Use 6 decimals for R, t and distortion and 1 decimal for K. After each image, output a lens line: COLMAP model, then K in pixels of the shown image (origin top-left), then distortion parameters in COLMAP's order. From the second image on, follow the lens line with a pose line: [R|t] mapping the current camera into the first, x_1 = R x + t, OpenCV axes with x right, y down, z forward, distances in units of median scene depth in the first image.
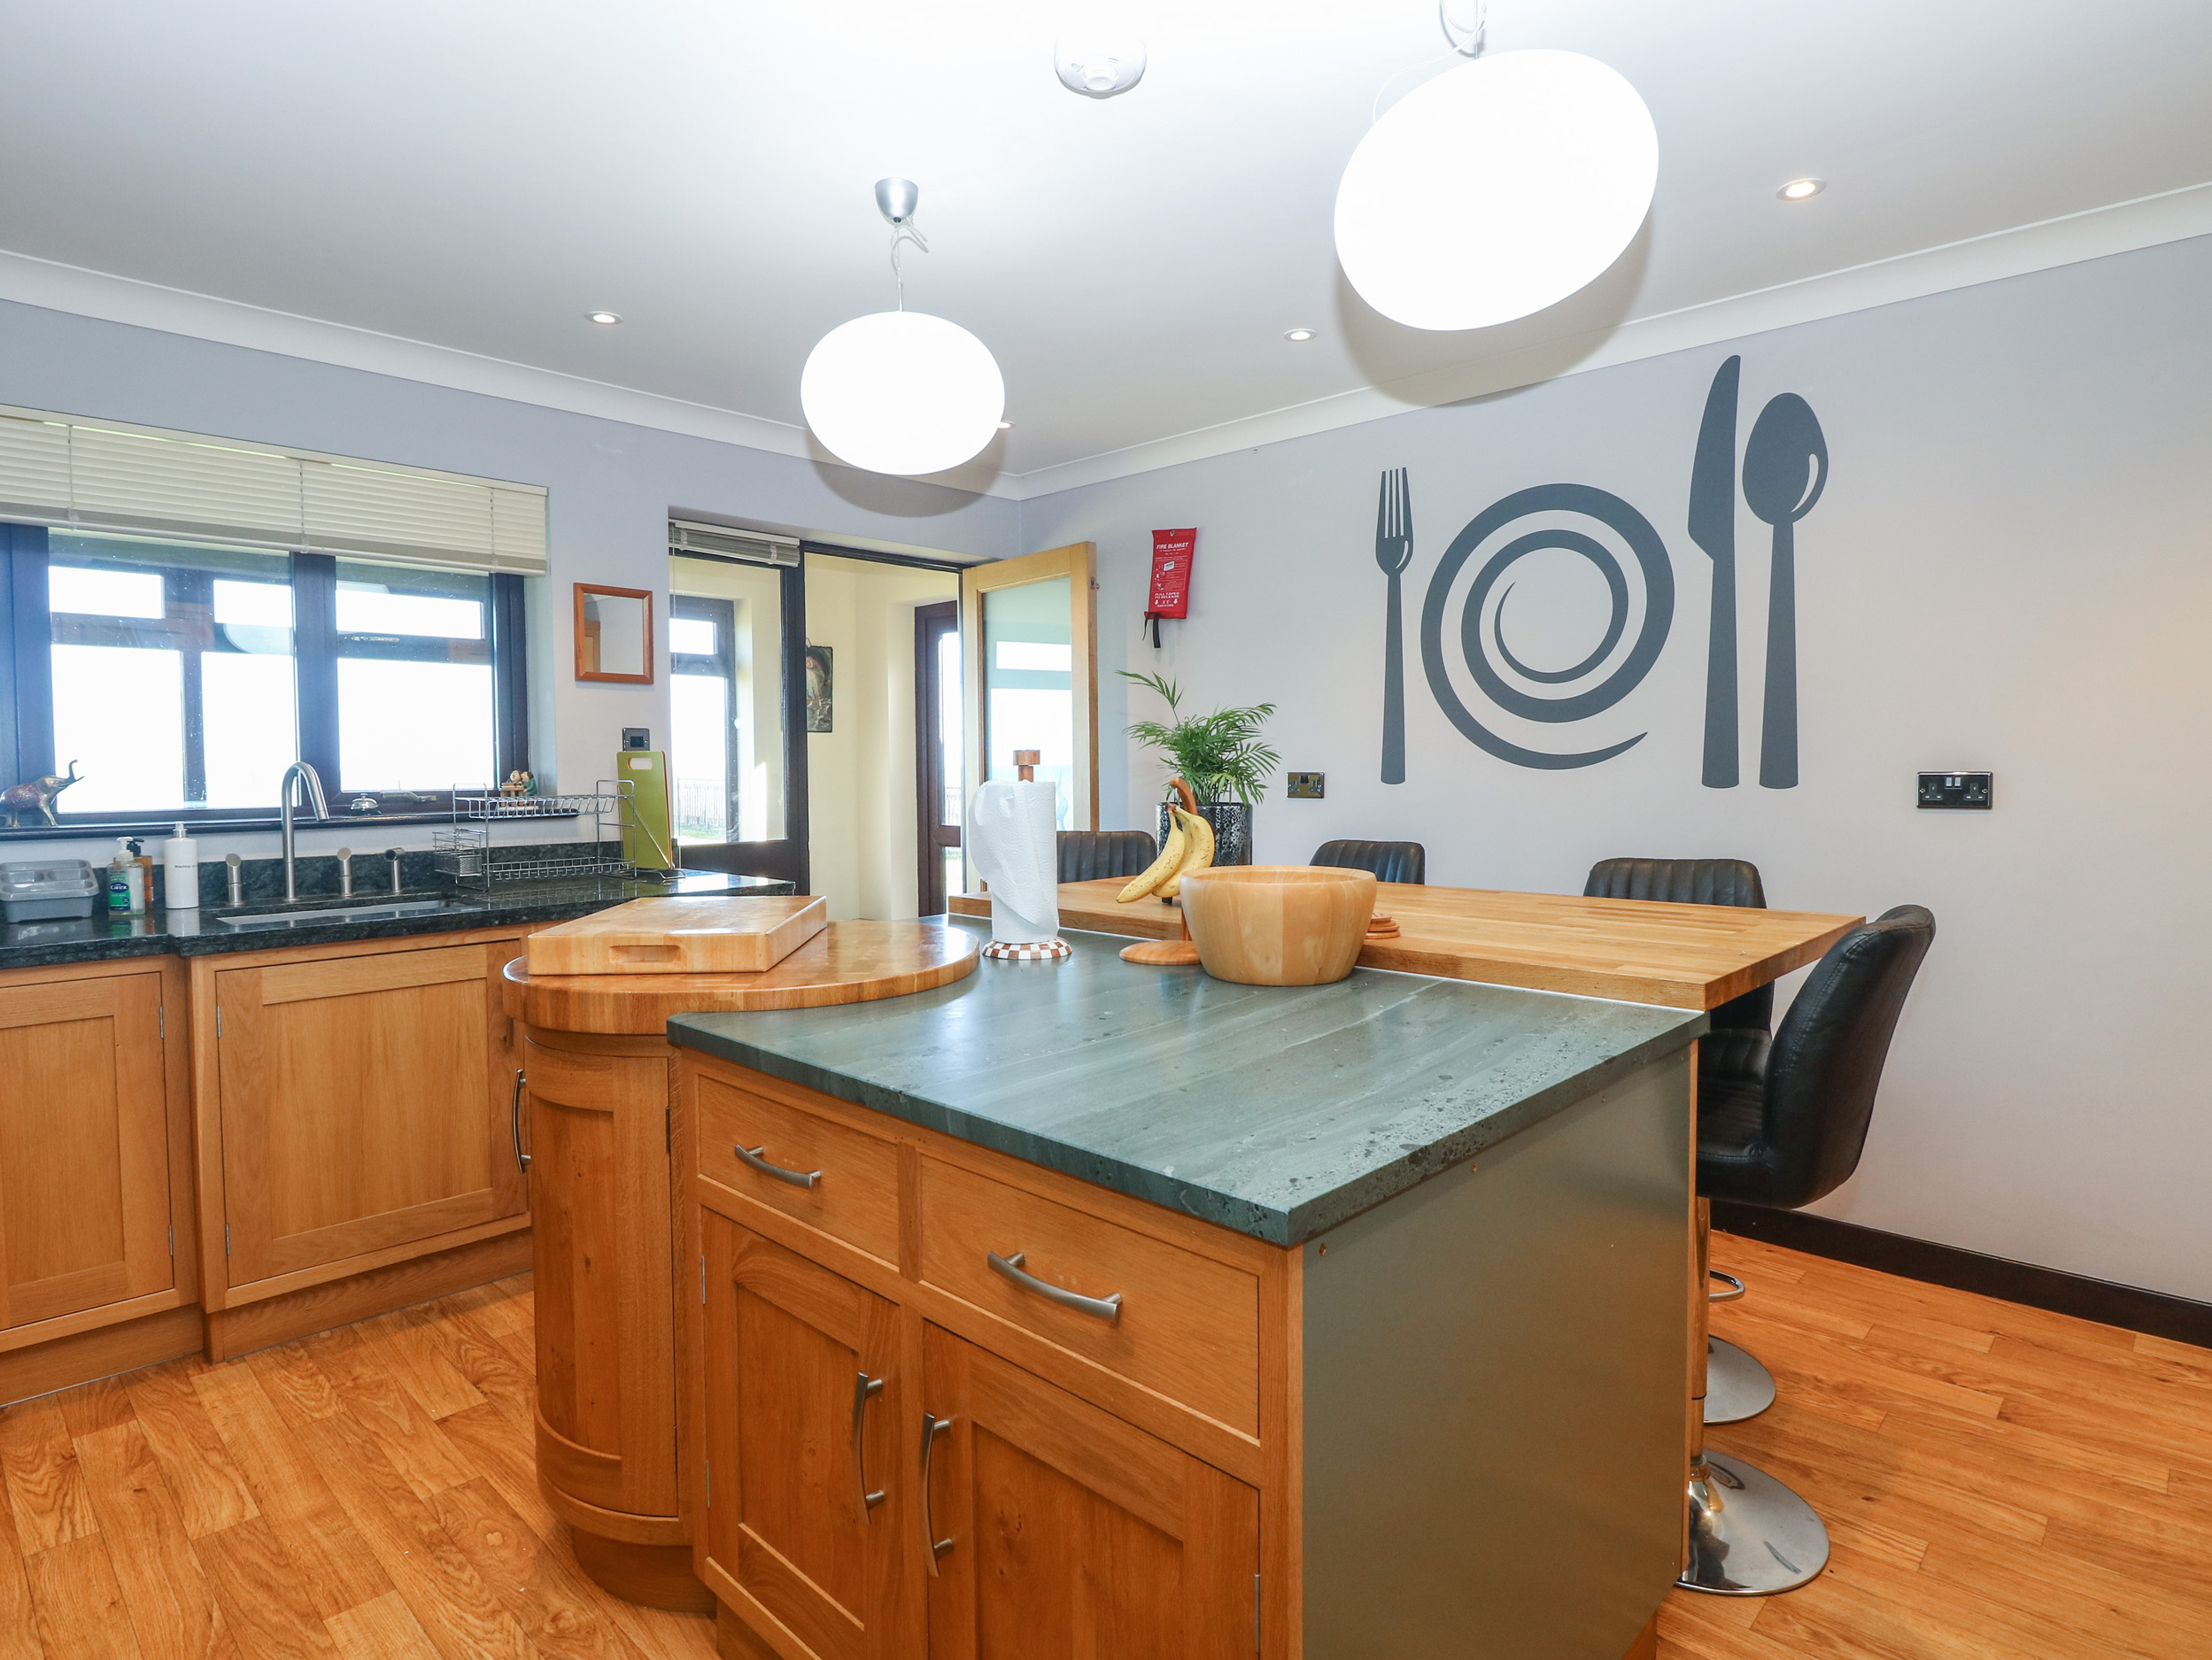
lens RADIAL K [[1168.3, 0, 1129.9], [0, 1168.3, 832.0], [0, 0, 1]] dist [-0.028822, 0.000489]
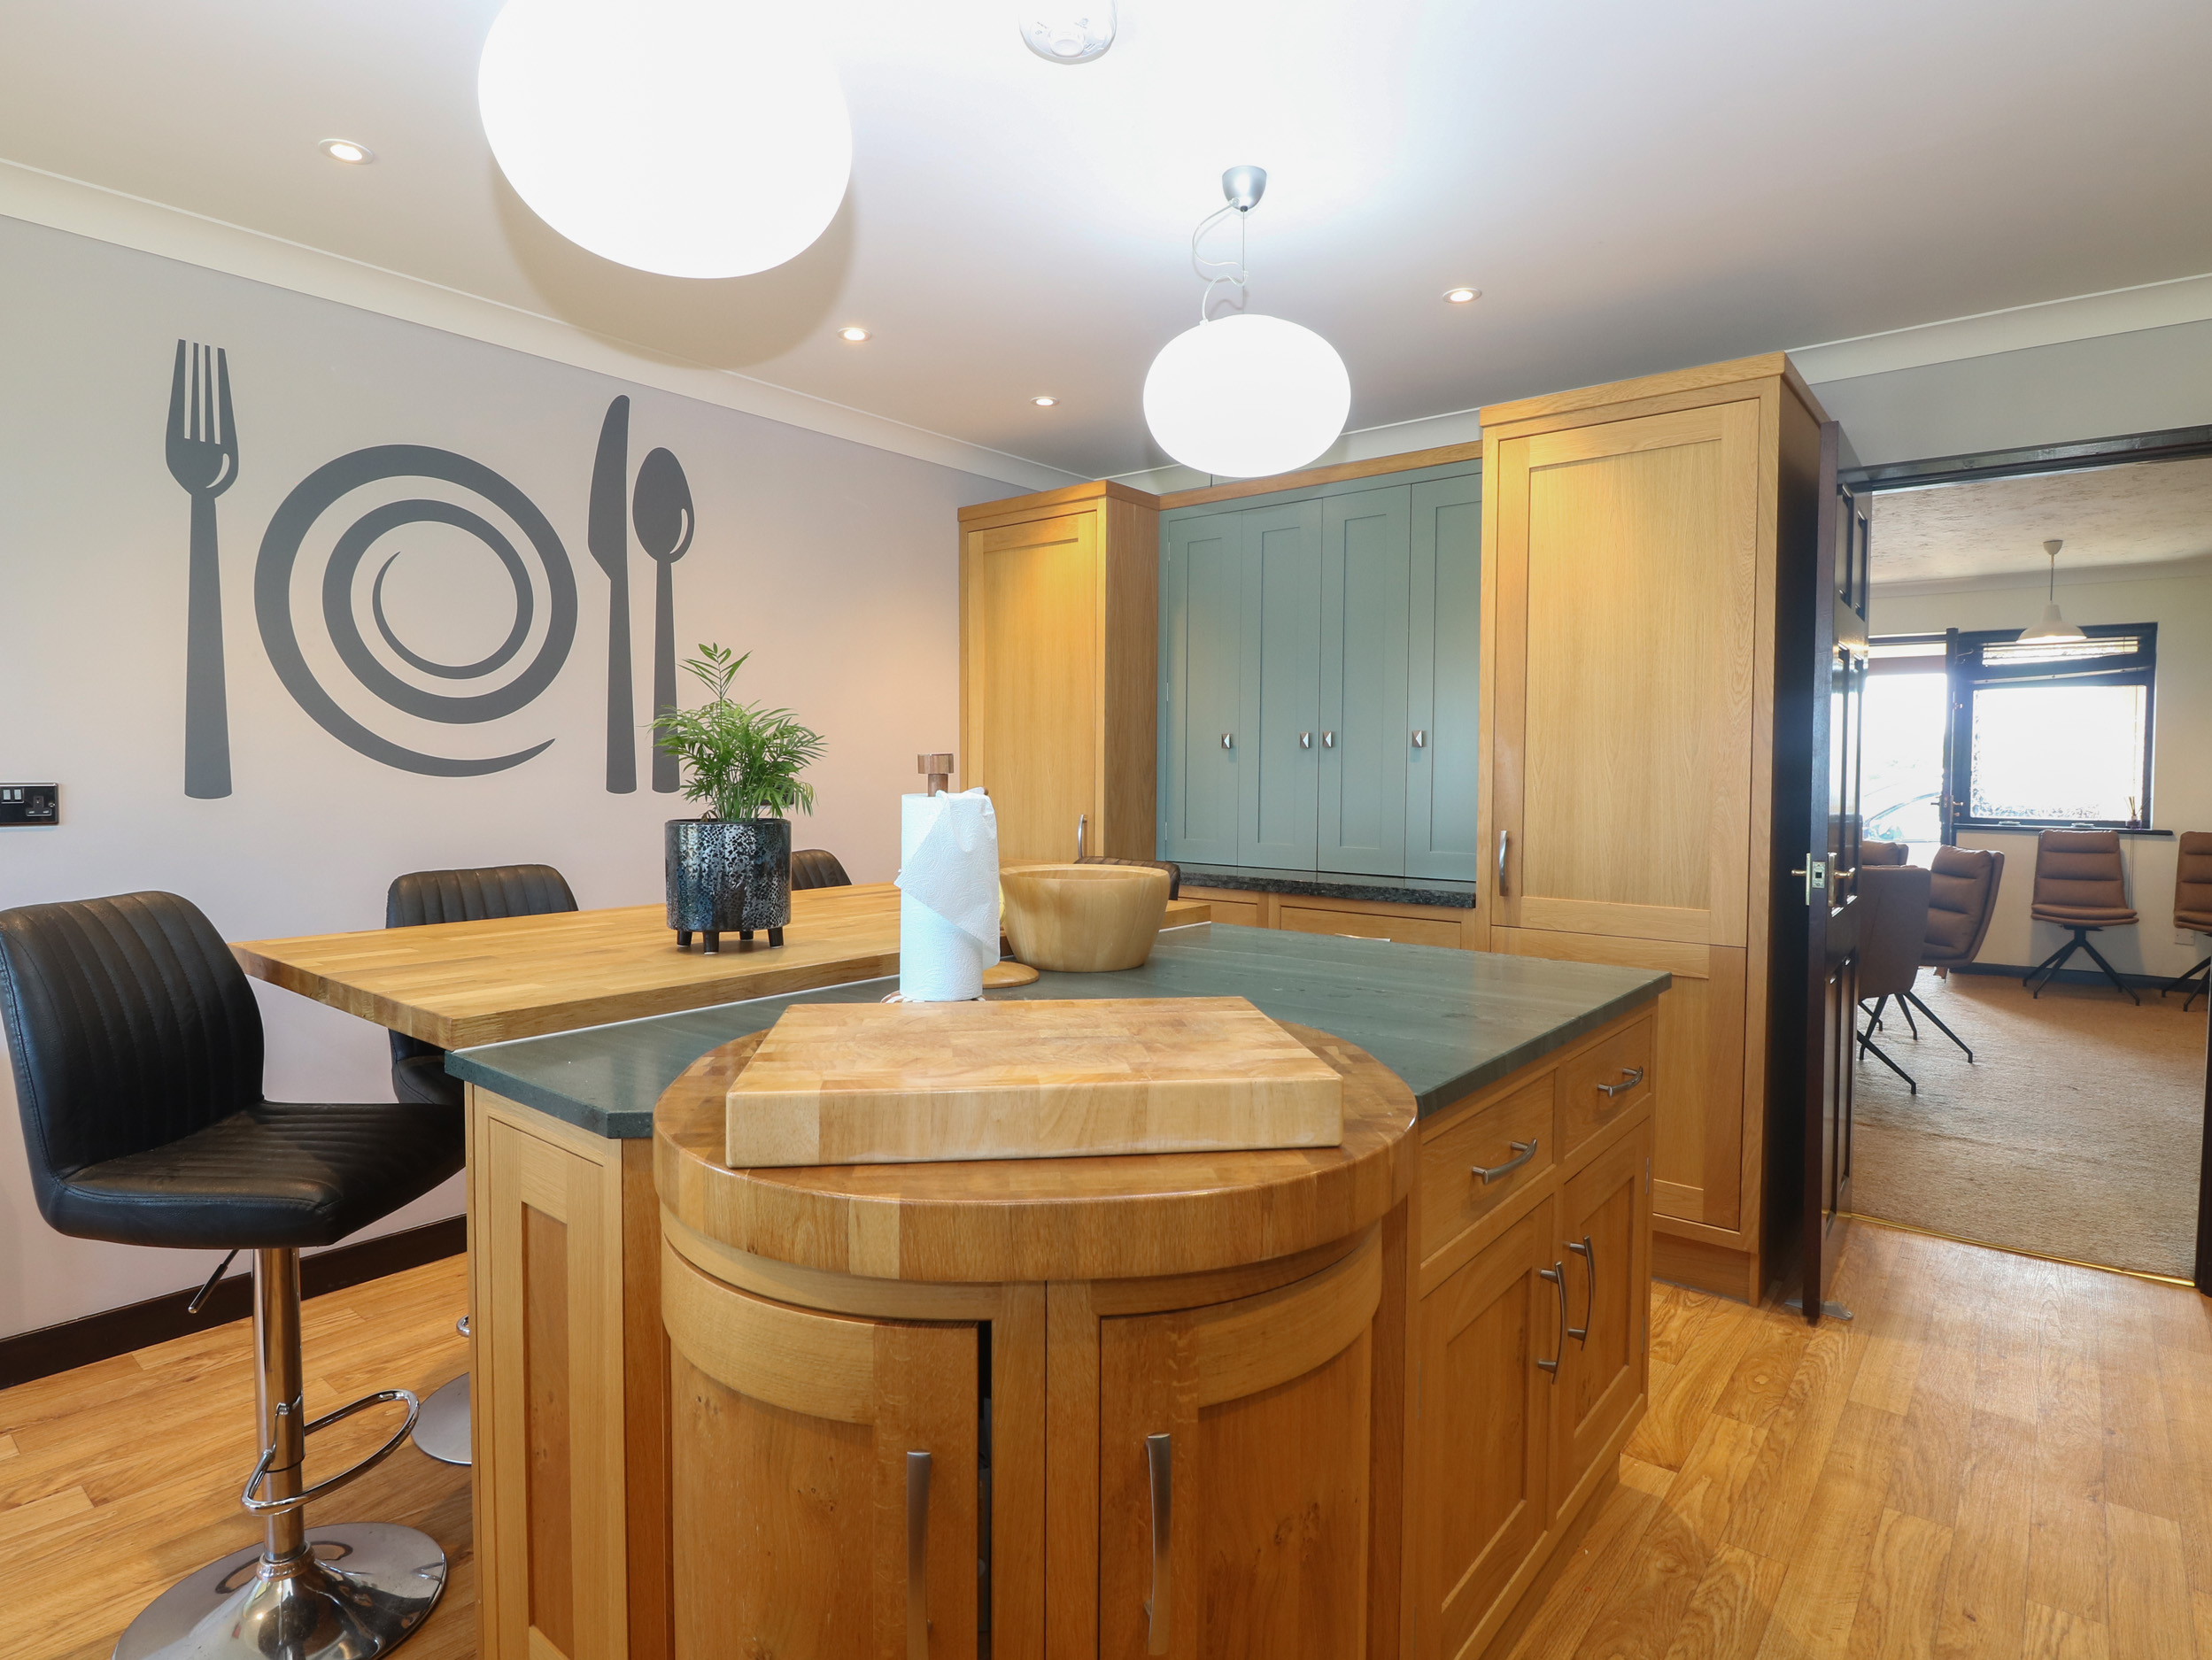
lens RADIAL K [[1214.8, 0, 1117.9], [0, 1214.8, 830.4], [0, 0, 1]] dist [0.014920, -0.008301]
pose [[-0.069746, -0.042634, 0.996653, -0.648910], [0.056971, 0.997285, 0.046648, -0.032418], [-0.995937, 0.060034, -0.067127, 0.627508]]
